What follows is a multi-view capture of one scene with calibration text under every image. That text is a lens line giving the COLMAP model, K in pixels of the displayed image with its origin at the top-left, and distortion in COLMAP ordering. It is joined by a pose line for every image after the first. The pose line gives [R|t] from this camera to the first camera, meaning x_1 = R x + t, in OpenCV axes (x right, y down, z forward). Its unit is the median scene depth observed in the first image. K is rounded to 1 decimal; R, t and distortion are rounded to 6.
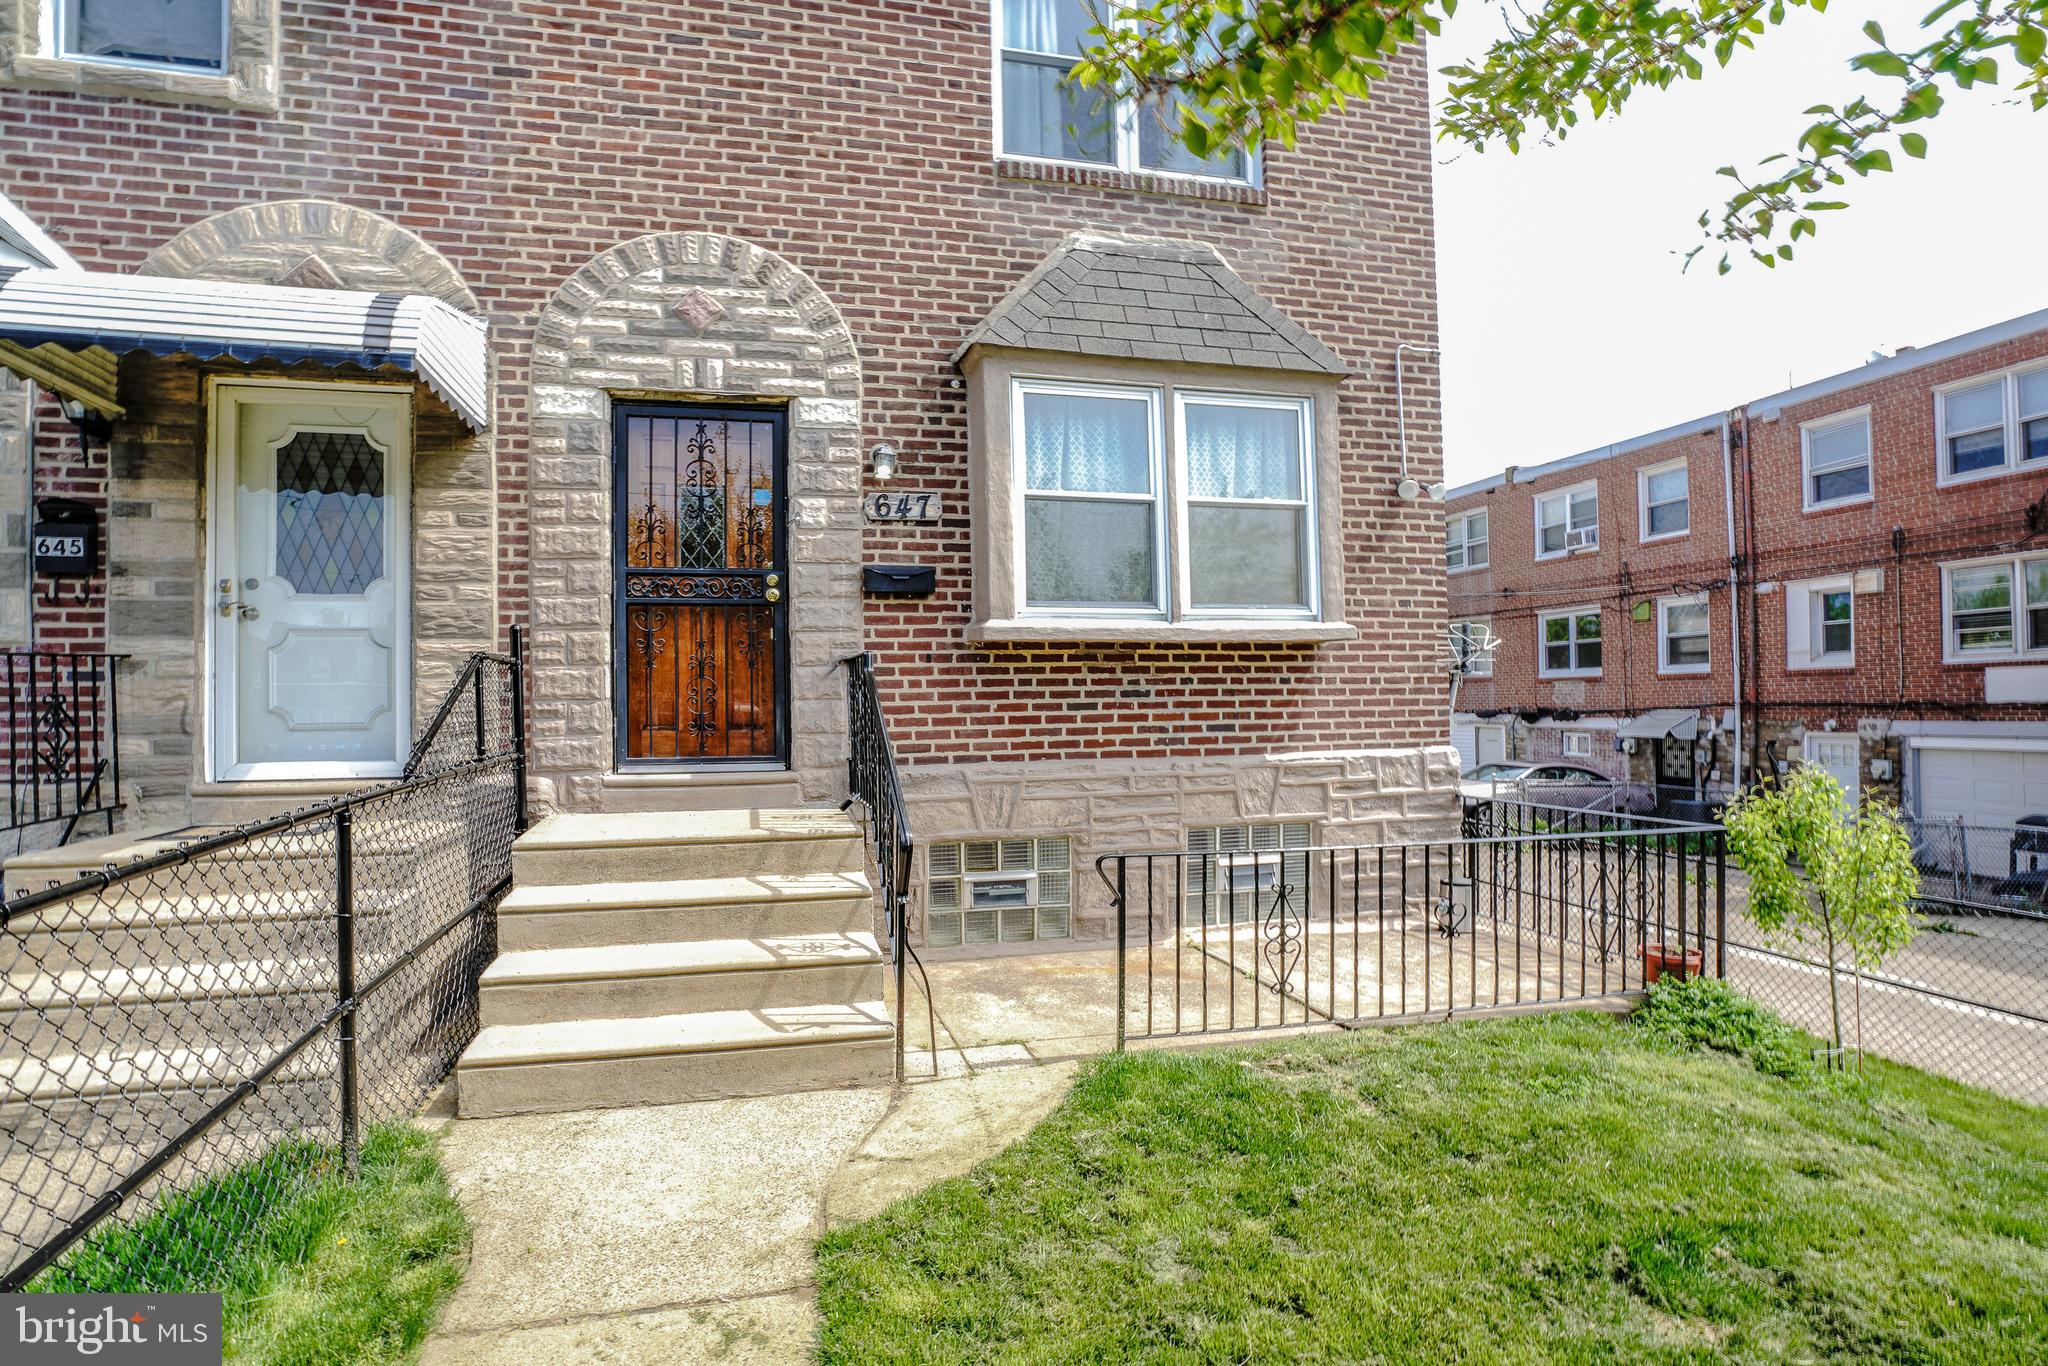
lens RADIAL K [[924.0, 0, 1045.1], [0, 924.0, 668.5], [0, 0, 1]] dist [-0.034547, 0.006475]
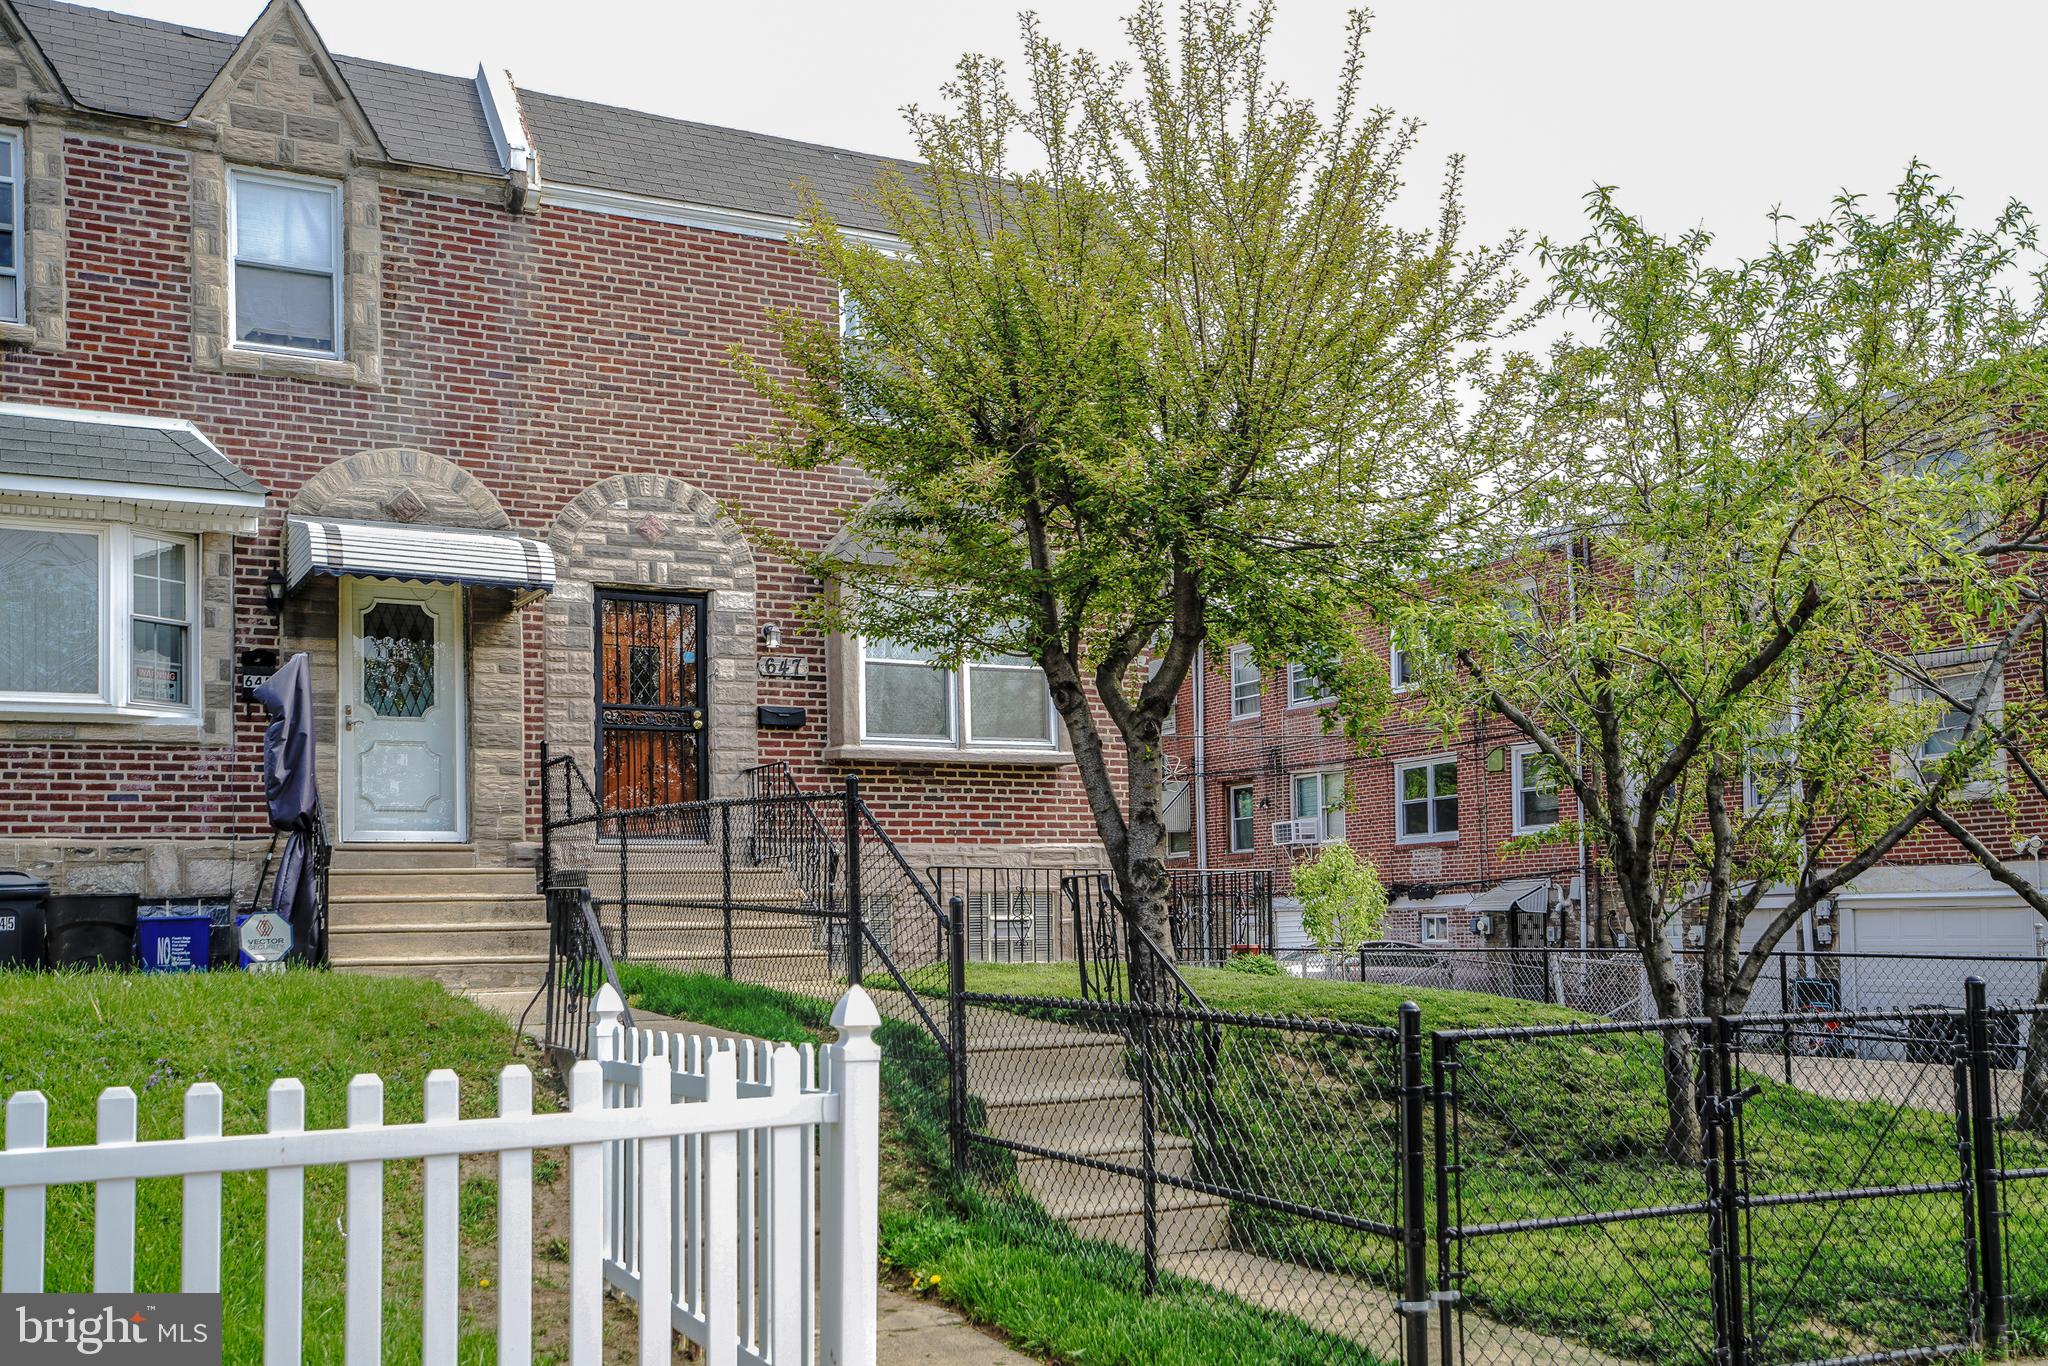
lens RADIAL K [[2160.7, 0, 1061.8], [0, 2160.7, 721.6], [0, 0, 1]] dist [0.161793, 0.000000]
pose [[0.961768, 0.024783, 0.272740, -0.664386], [-0.005275, 0.997389, -0.072029, 0.157067], [-0.273813, 0.067837, 0.959388, -2.405521]]
